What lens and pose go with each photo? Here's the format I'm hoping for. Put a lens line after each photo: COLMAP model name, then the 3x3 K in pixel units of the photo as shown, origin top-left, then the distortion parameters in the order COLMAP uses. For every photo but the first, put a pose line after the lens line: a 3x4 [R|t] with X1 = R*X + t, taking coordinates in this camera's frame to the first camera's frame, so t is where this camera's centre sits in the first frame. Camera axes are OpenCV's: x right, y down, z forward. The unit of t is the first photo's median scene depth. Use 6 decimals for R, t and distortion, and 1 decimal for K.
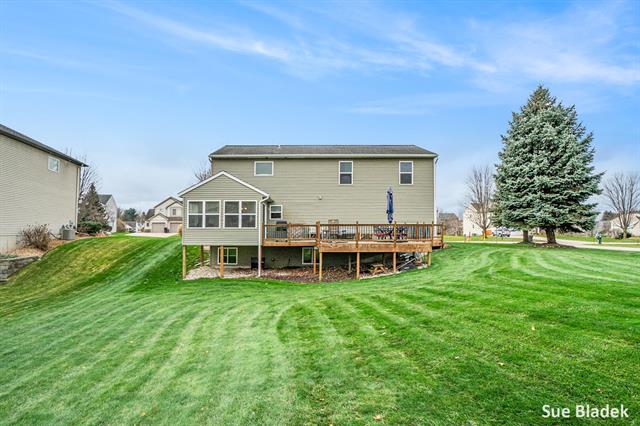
lens RADIAL K [[297.0, 0, 320.3], [0, 297.0, 231.0], [0, 0, 1]] dist [-0.013998, -0.000166]
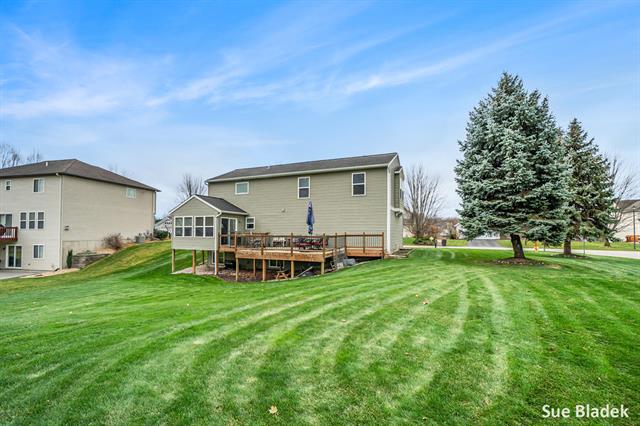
lens RADIAL K [[297.0, 0, 320.3], [0, 297.0, 231.0], [0, 0, 1]] dist [-0.013998, -0.000166]
pose [[0.912806, 0.001976, -0.408390, 0.690677], [-0.007079, 0.999915, -0.010982, -0.024734], [0.408333, 0.012915, 0.912742, 0.013185]]
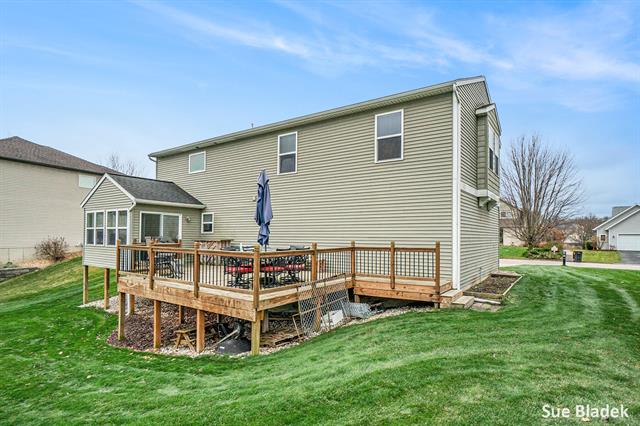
lens RADIAL K [[349.2, 0, 320.4], [0, 349.2, 230.2], [0, 0, 1]] dist [0.000814, 0.000012]
pose [[0.800152, -0.000451, -0.599797, 0.630074], [-0.016086, 0.999624, -0.022211, -0.037665], [0.599582, 0.027420, 0.799844, 0.575761]]
